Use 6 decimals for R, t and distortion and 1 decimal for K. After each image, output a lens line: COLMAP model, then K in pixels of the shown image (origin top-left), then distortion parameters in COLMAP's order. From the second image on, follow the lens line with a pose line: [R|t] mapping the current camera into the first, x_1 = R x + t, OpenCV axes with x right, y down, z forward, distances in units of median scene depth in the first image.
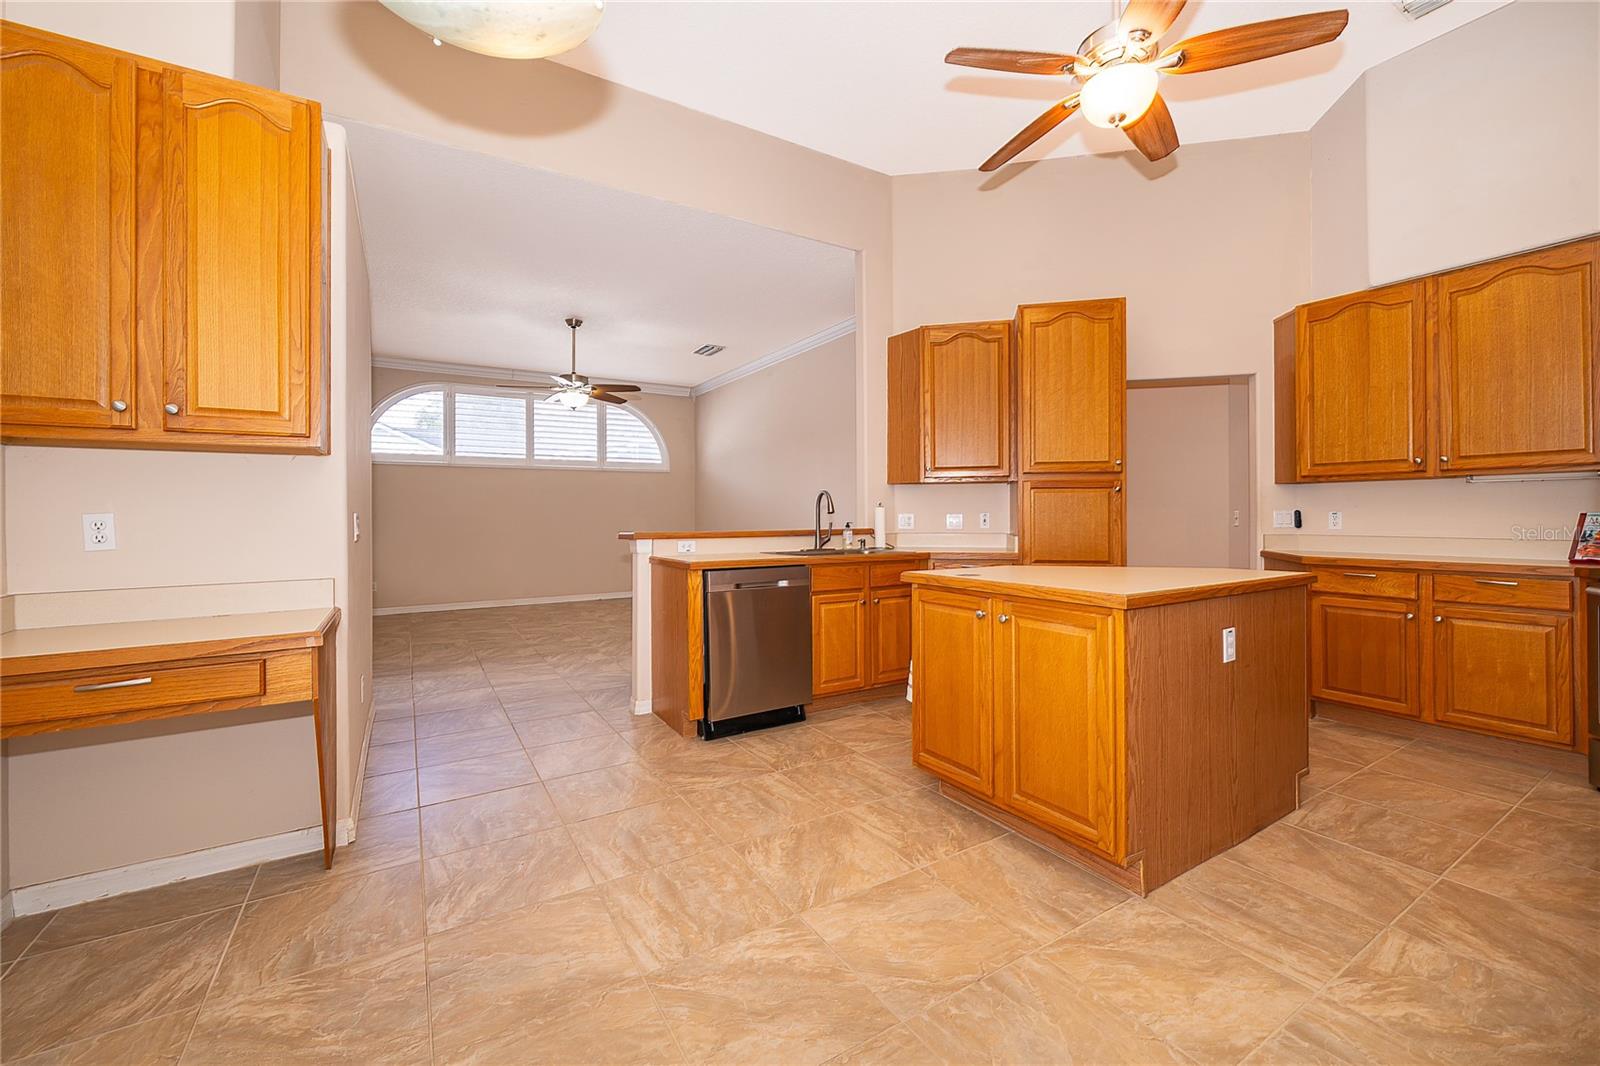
lens RADIAL K [[623.8, 0, 776.0], [0, 623.8, 516.2], [0, 0, 1]] dist [-0.005529, -0.000290]
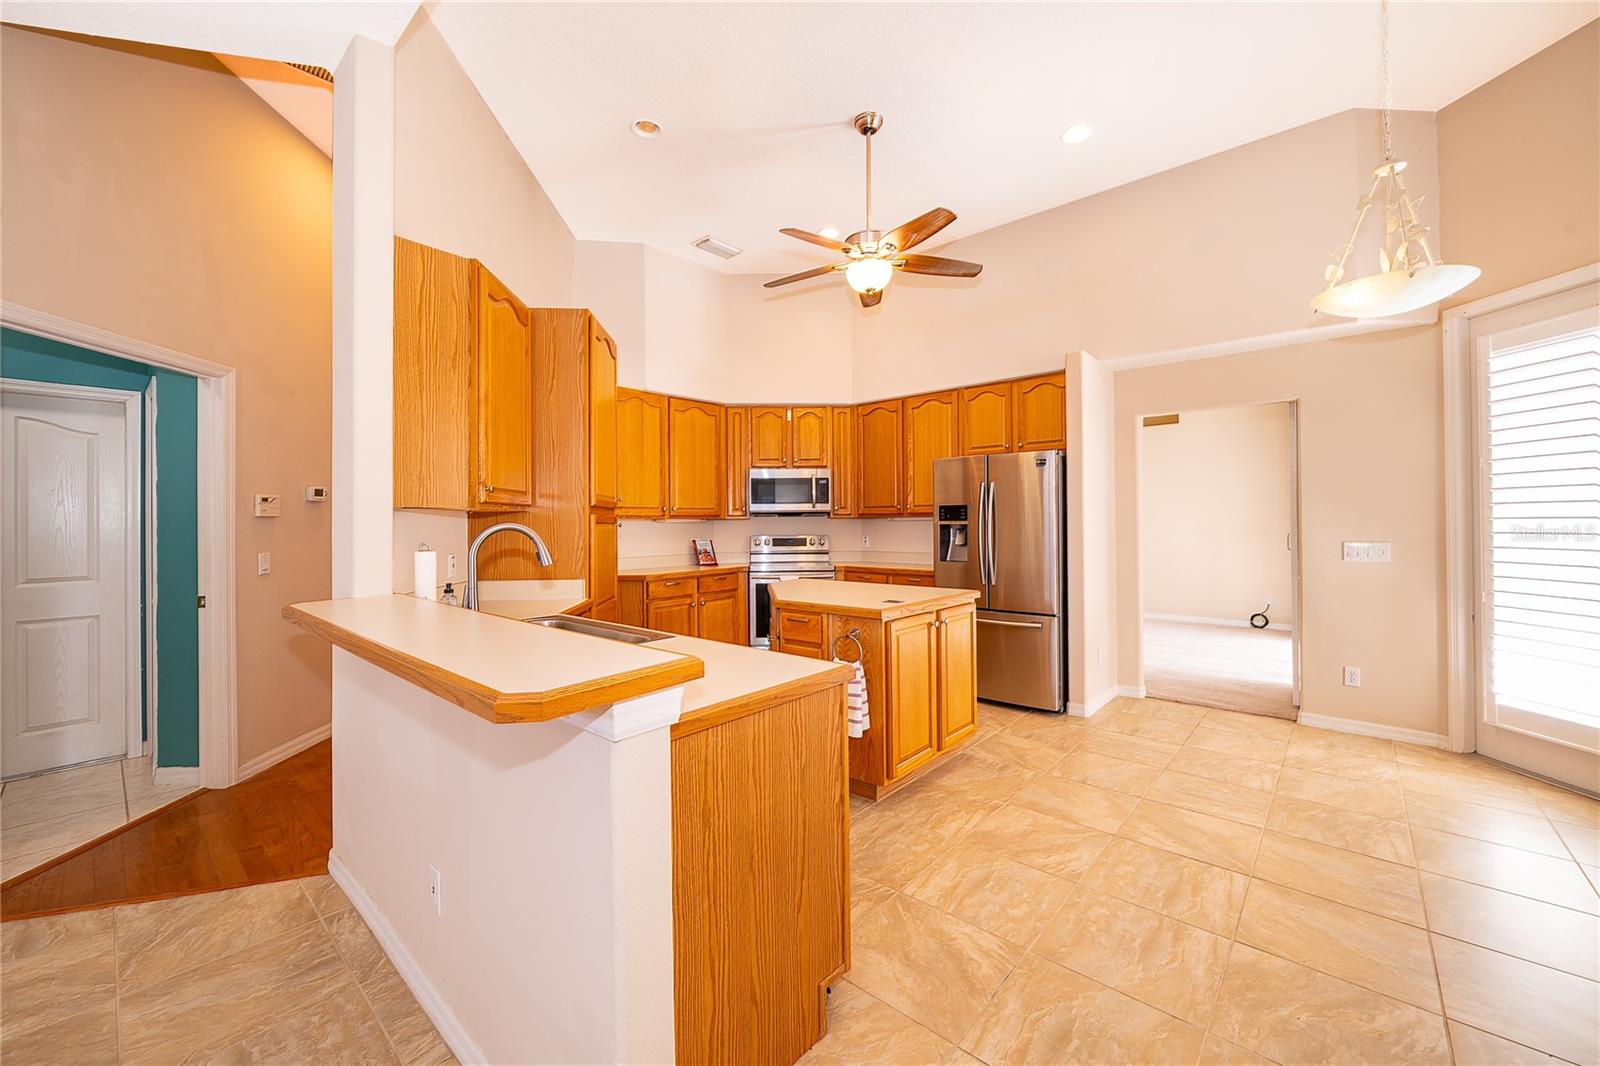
lens RADIAL K [[623.8, 0, 812.5], [0, 623.8, 518.4], [0, 0, 1]] dist [-0.005529, -0.000290]
pose [[-0.312151, 0.013314, 0.949939, -0.617724], [0.012348, 0.999874, -0.009956, -0.045187], [-0.949952, 0.008622, -0.312276, 1.163892]]
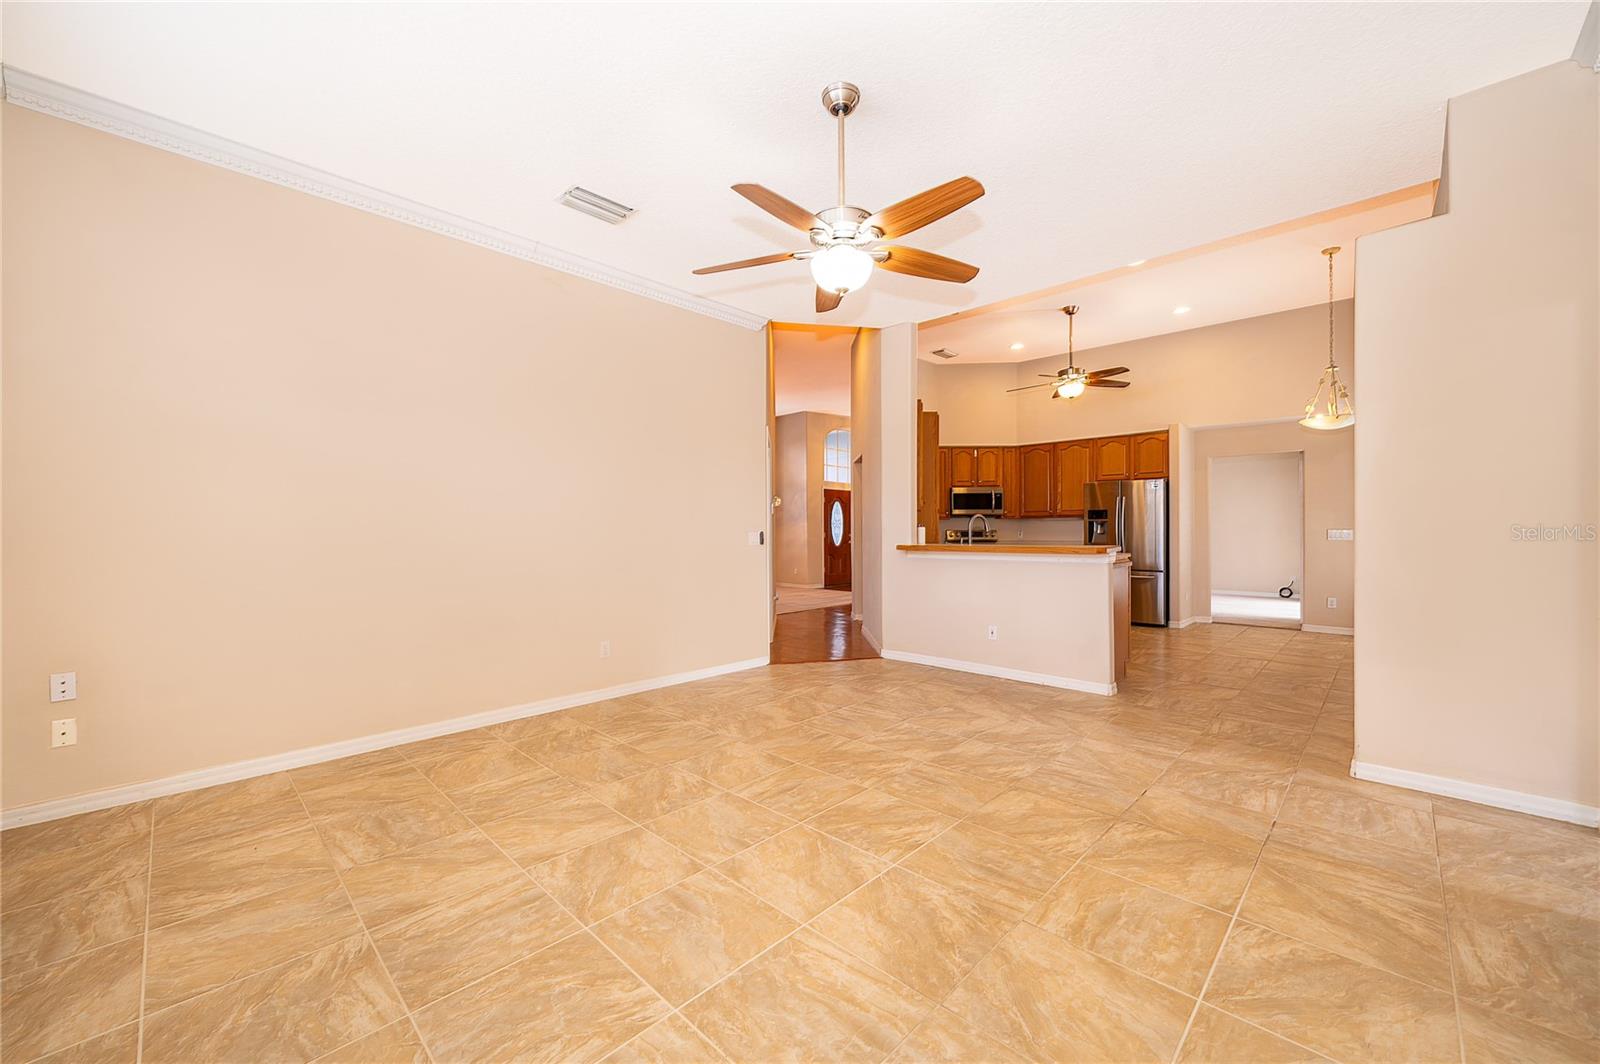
lens RADIAL K [[623.8, 0, 804.6], [0, 623.8, 533.2], [0, 0, 1]] dist [-0.005529, -0.000290]
pose [[-0.264227, 0.003342, 0.964455, -1.422509], [0.009325, 0.999956, -0.000910, -0.002608], [-0.964415, 0.008753, -0.264247, 2.175179]]
